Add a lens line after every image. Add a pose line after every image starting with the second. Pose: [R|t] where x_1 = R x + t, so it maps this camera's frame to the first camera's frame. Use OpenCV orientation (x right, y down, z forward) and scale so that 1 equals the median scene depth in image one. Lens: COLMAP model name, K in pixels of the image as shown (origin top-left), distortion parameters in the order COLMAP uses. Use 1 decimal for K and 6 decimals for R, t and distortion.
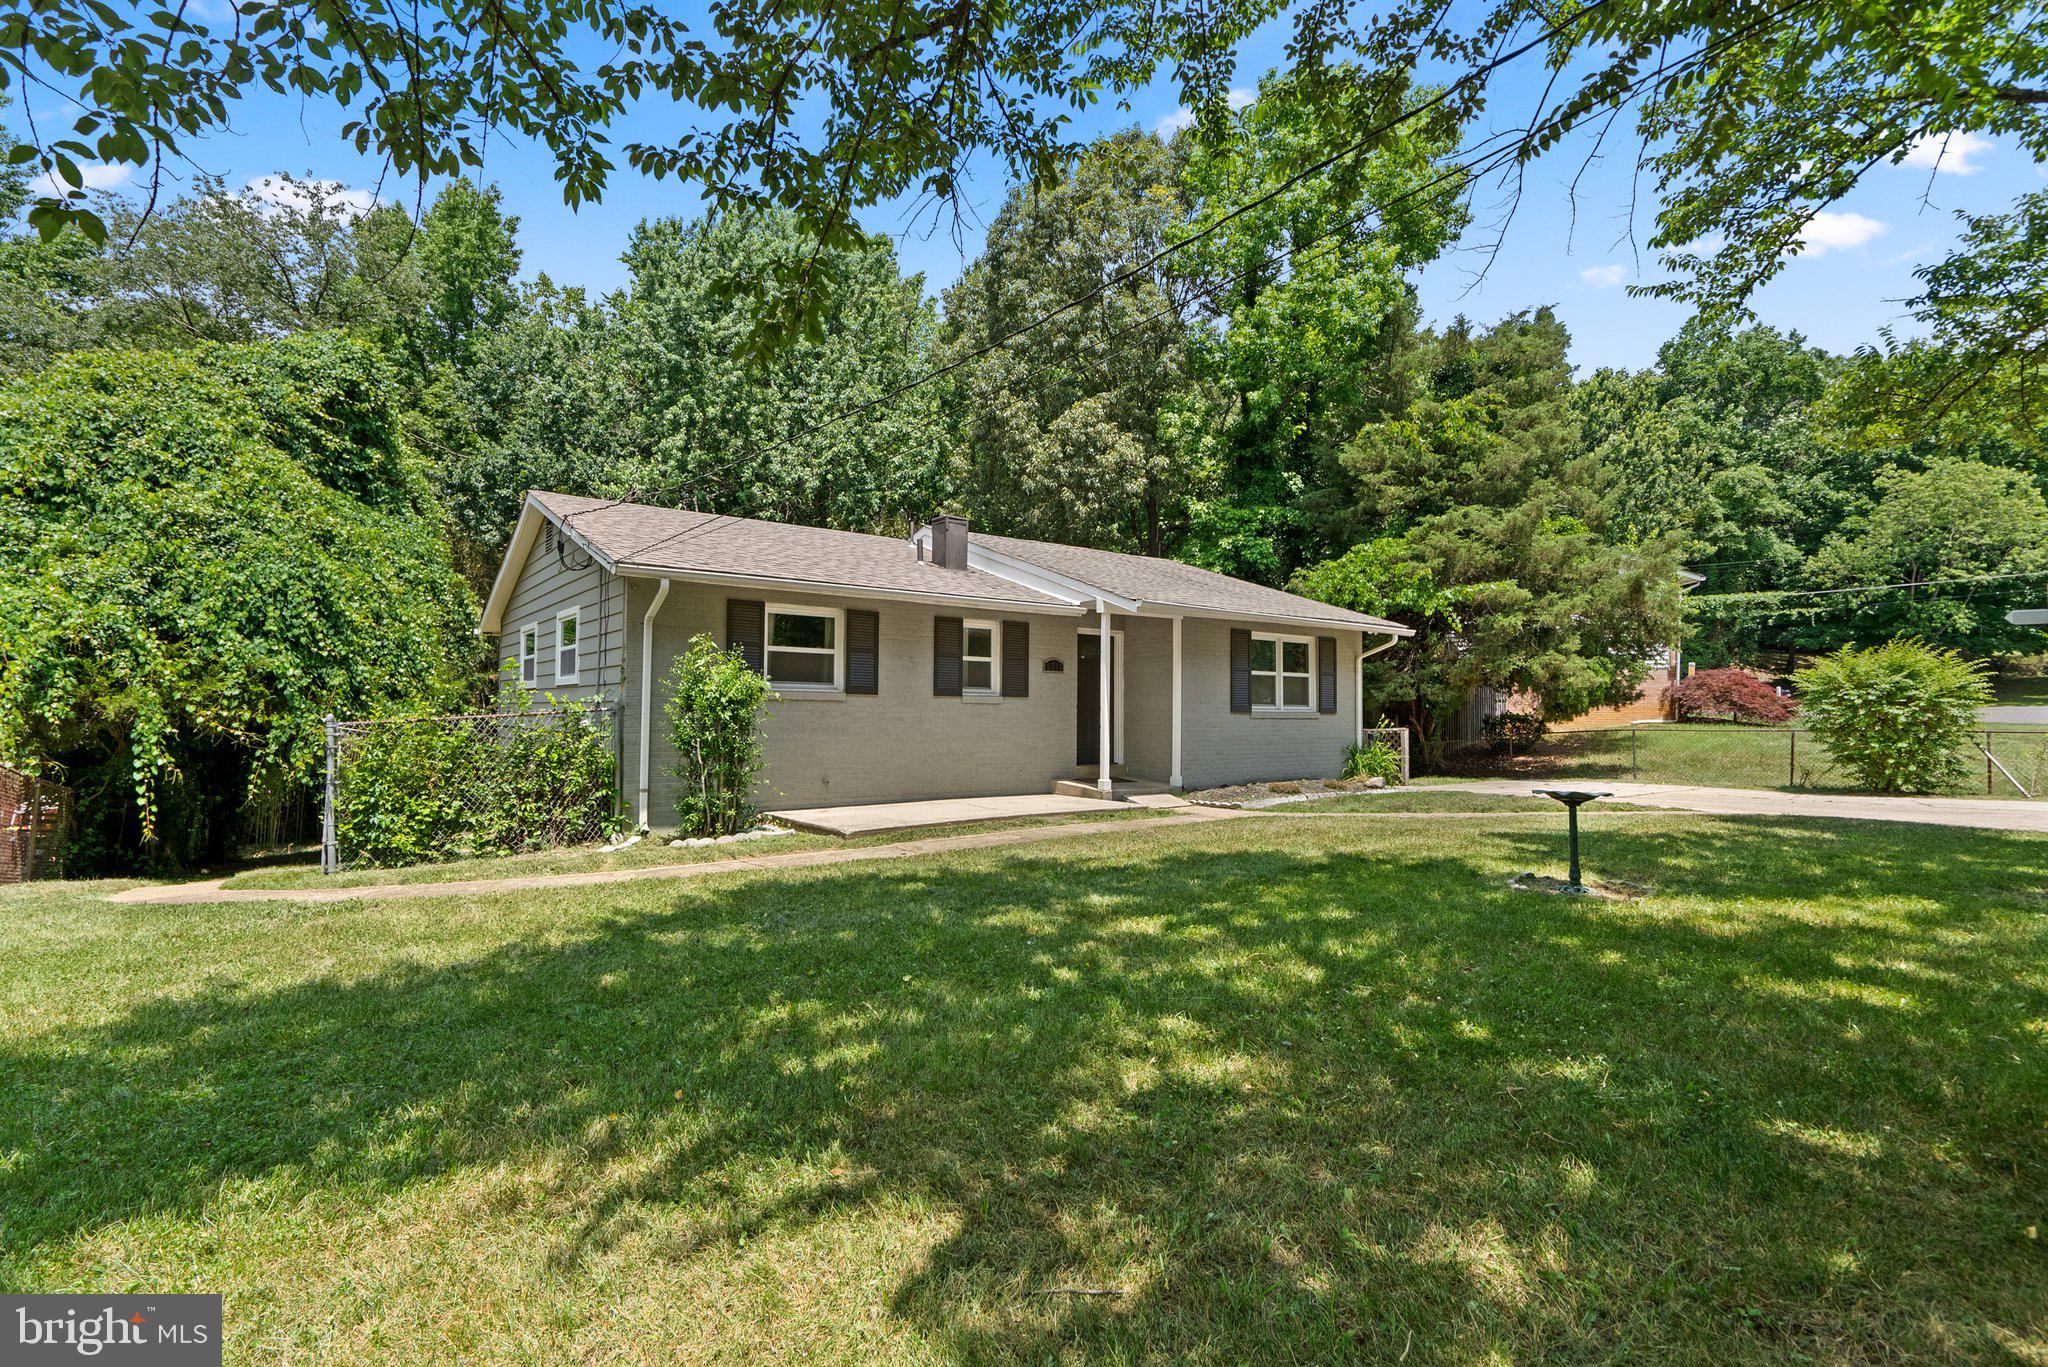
lens RADIAL K [[956.0, 0, 958.4], [0, 956.0, 687.6], [0, 0, 1]] dist [-0.000688, -0.000020]
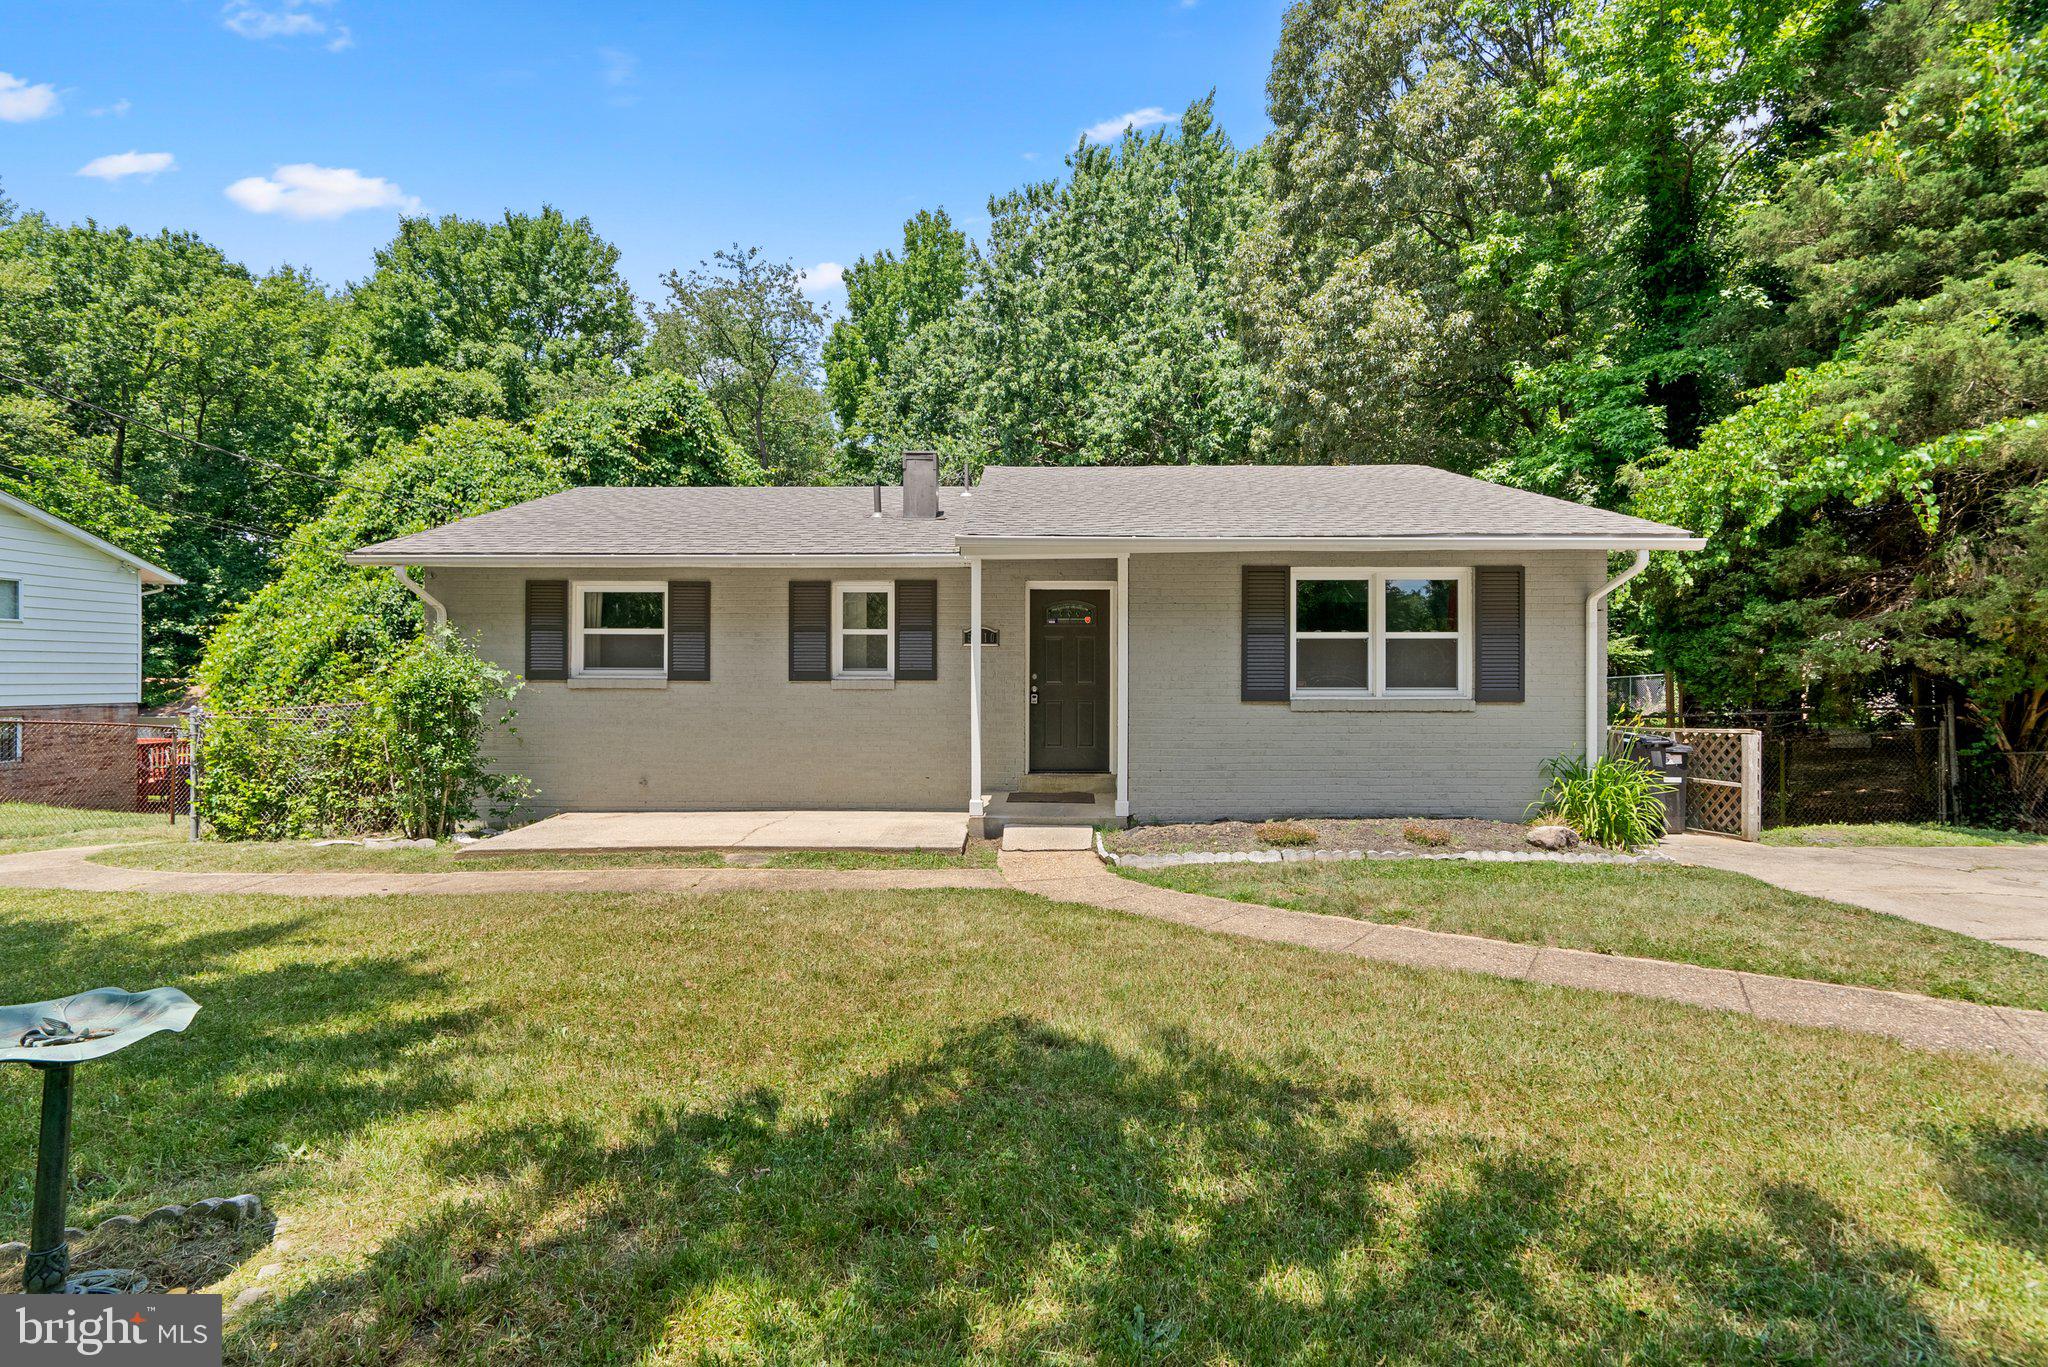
lens RADIAL K [[913.8, 0, 1024.0], [0, 913.8, 683.5], [0, 0, 1]] dist [0.003301, 0.000231]
pose [[0.812276, -0.003991, -0.583260, 0.492398], [0.021429, 0.999506, 0.023004, -0.002693], [0.582880, -0.031184, 0.811960, 0.421315]]
